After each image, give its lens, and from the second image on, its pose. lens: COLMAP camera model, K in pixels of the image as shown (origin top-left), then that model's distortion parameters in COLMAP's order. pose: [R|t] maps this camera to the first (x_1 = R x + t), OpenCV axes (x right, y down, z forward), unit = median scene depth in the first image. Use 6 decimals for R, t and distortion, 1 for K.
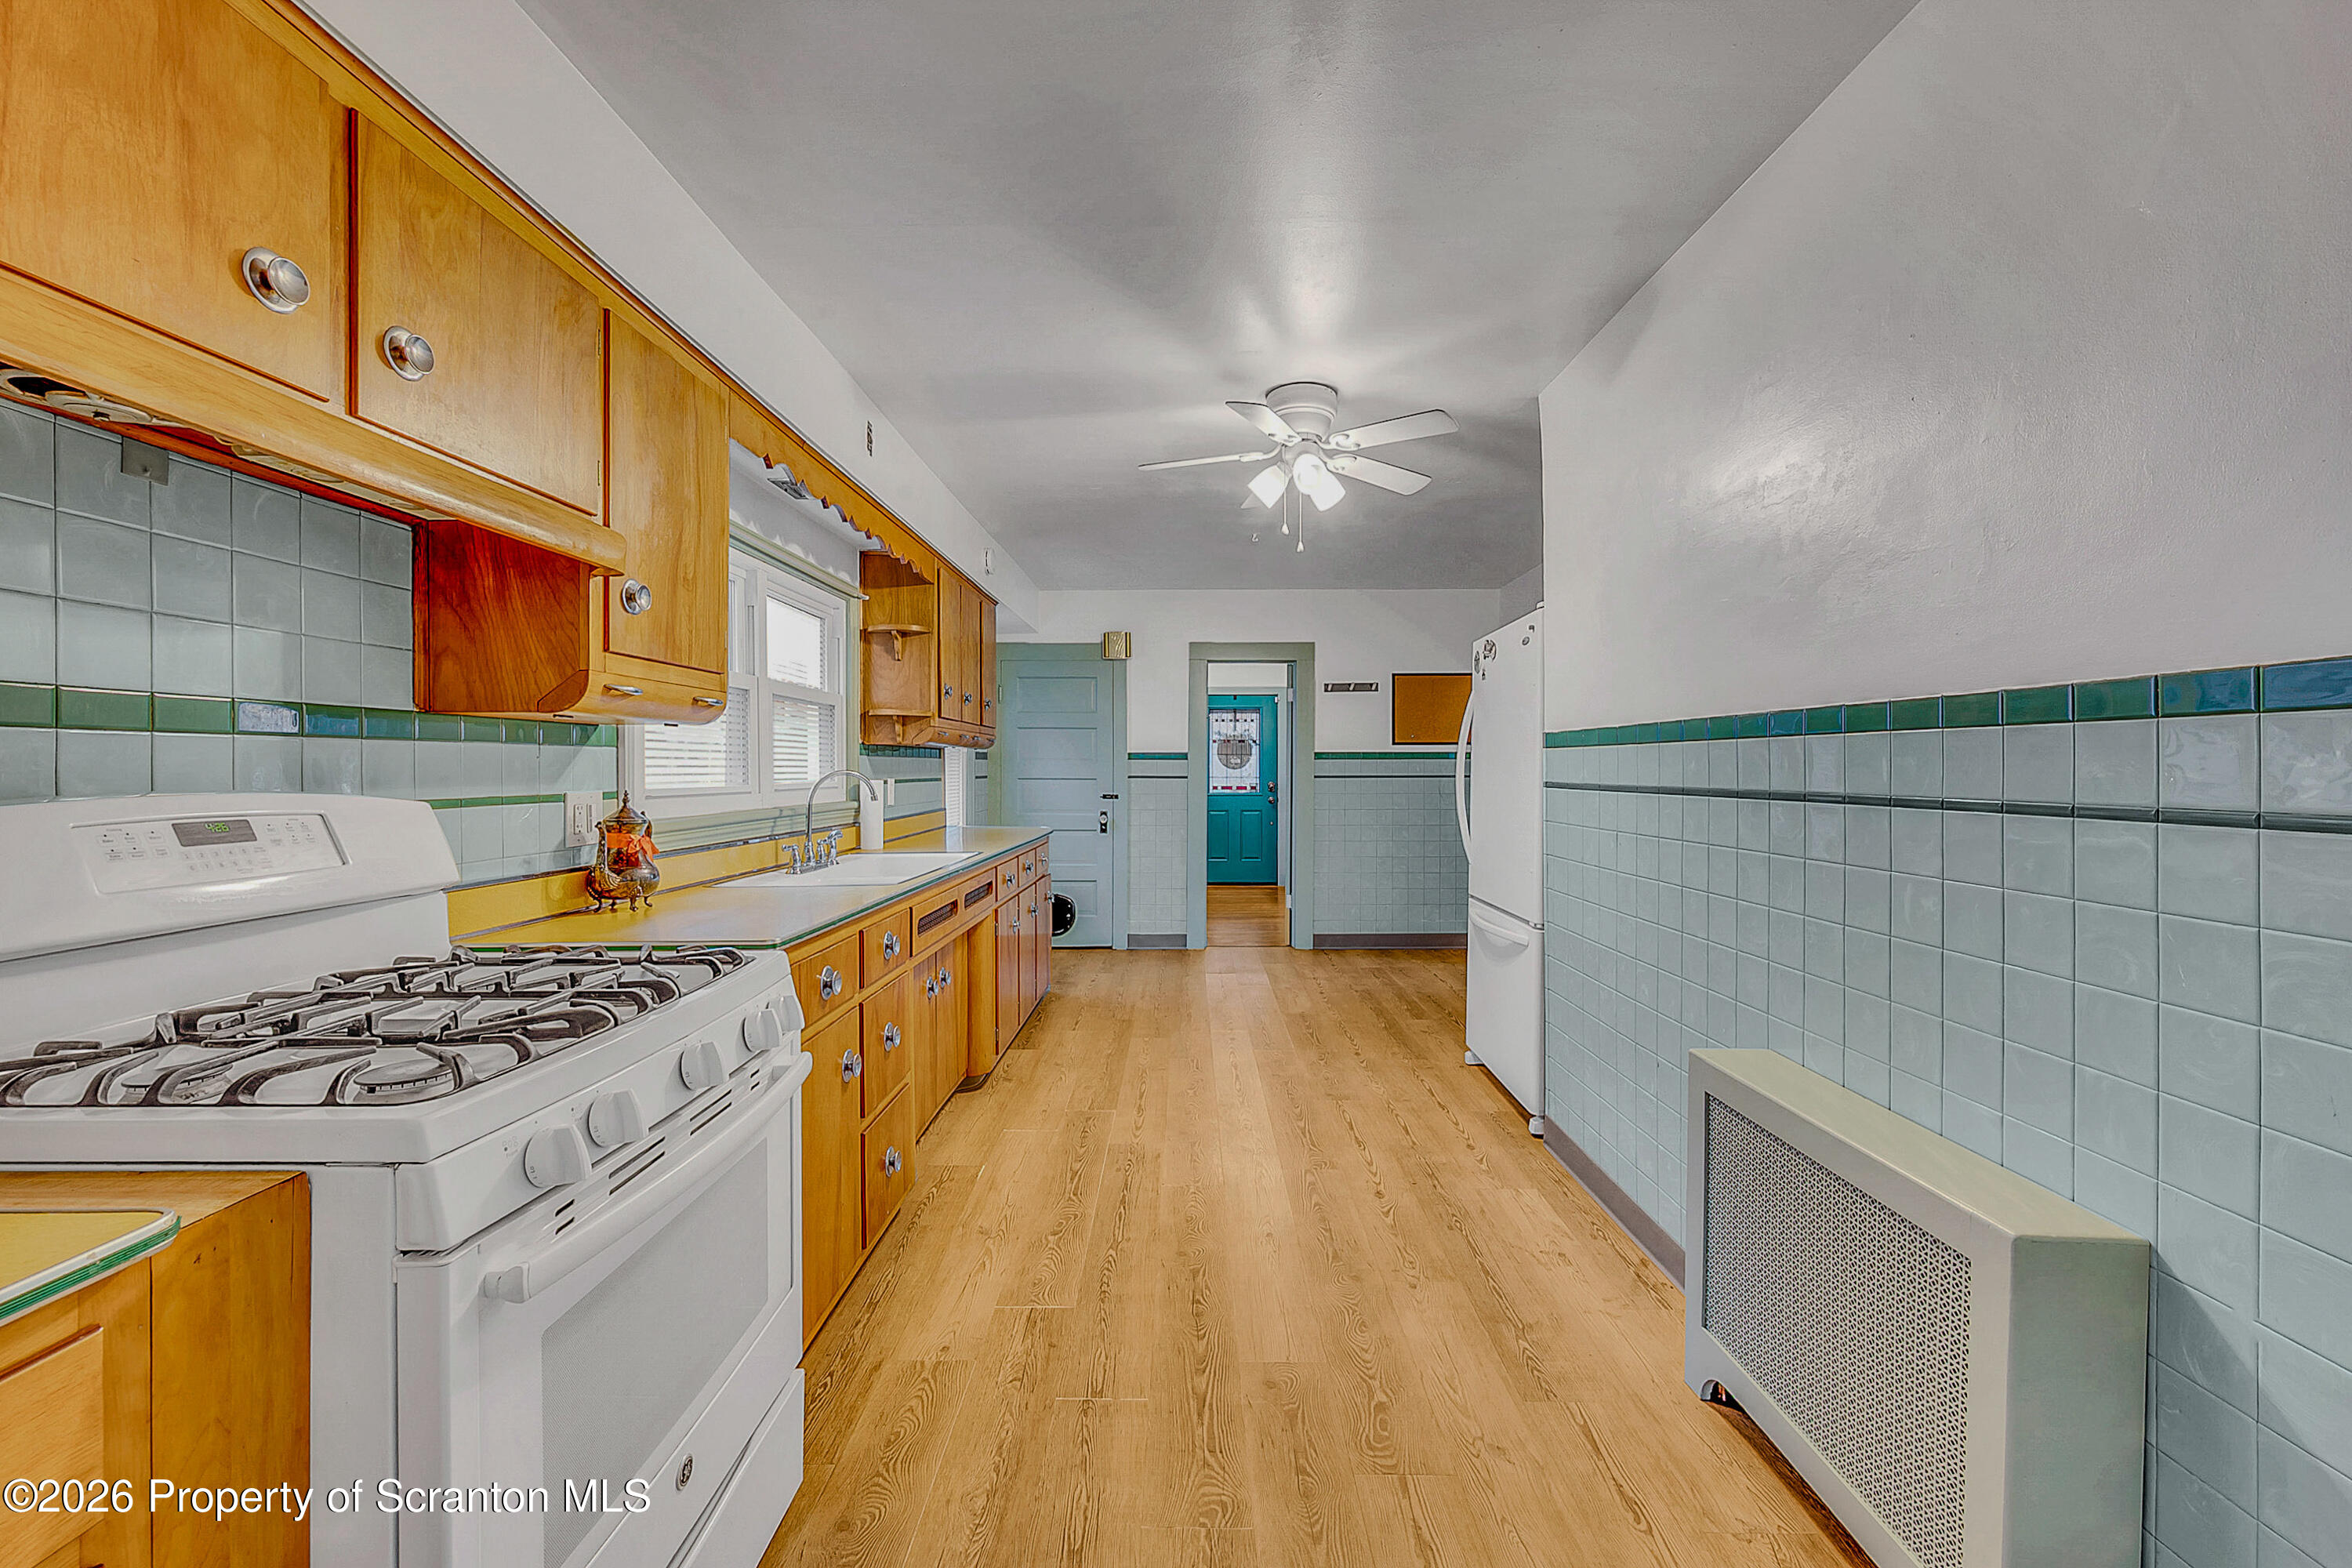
lens RADIAL K [[1199.3, 0, 1183.0], [0, 1199.3, 768.5], [0, 0, 1]] dist [-0.033709, 0.000139]
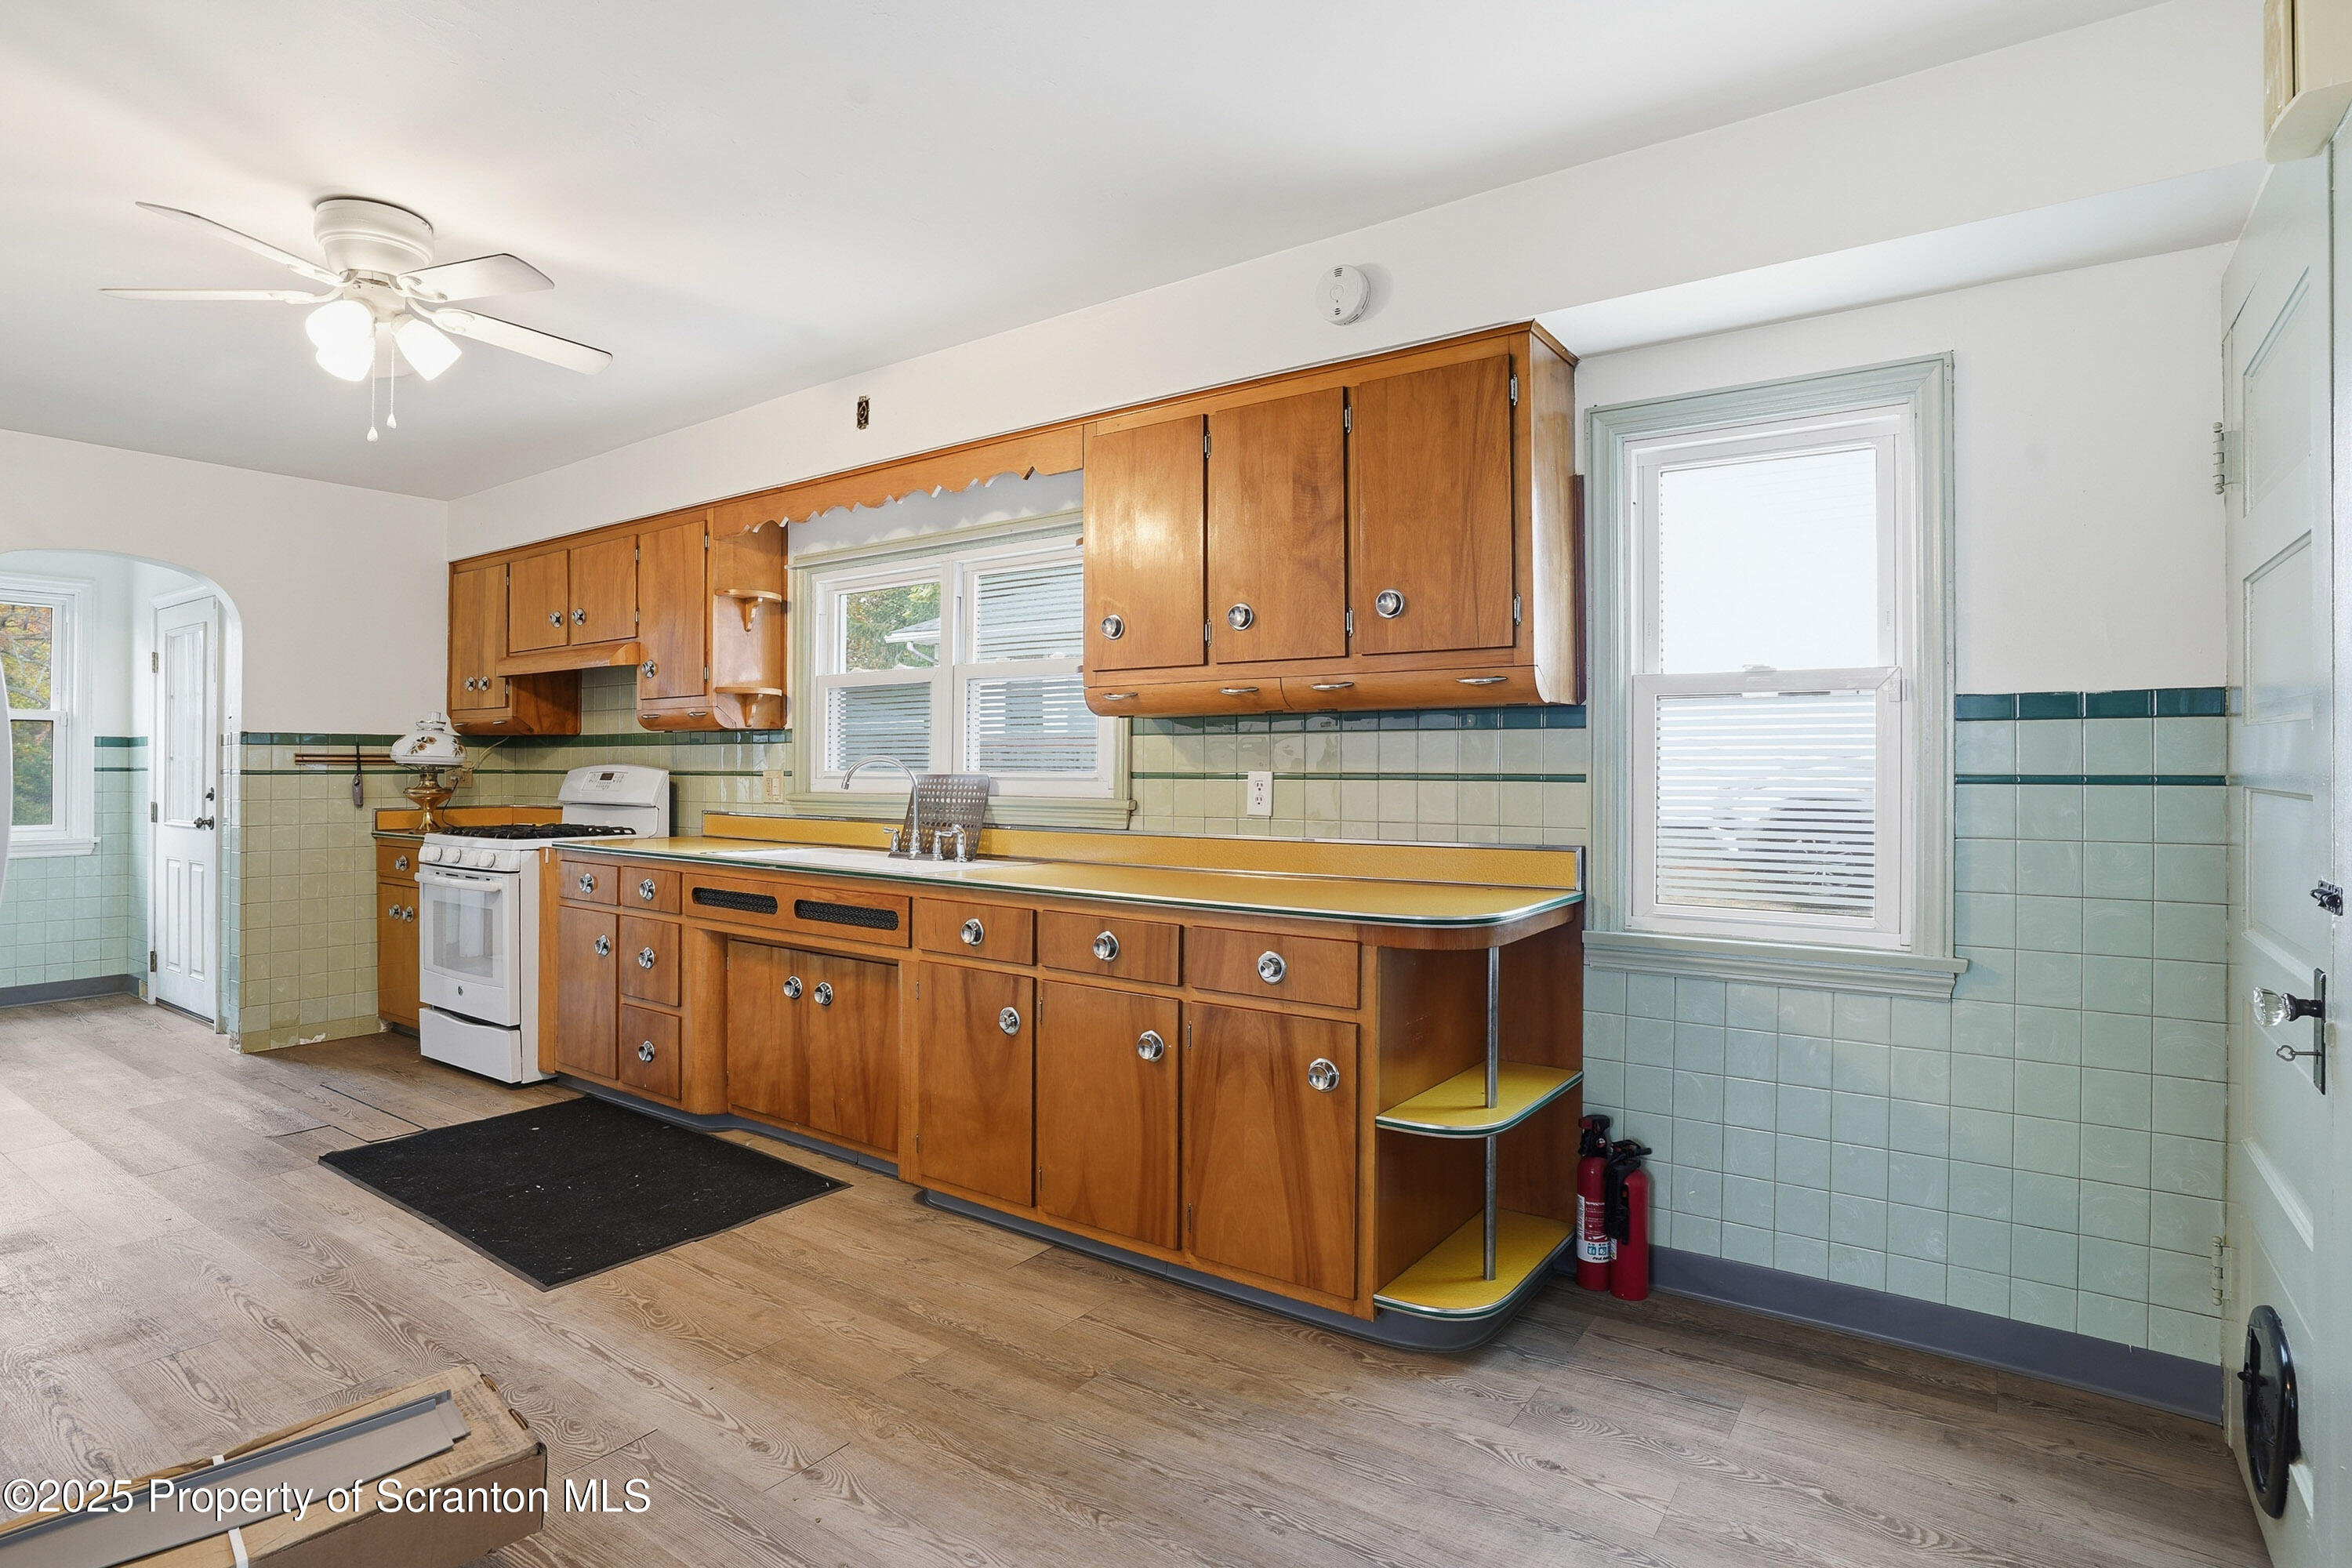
lens RADIAL K [[1199.3, 0, 1183.0], [0, 1199.3, 768.5], [0, 0, 1]] dist [-0.033709, 0.000139]
pose [[-0.596681, 0.005394, -0.802460, 0.387957], [-0.000015, 0.999977, 0.006734, 0.004556], [0.802479, 0.004030, -0.596667, 1.915380]]
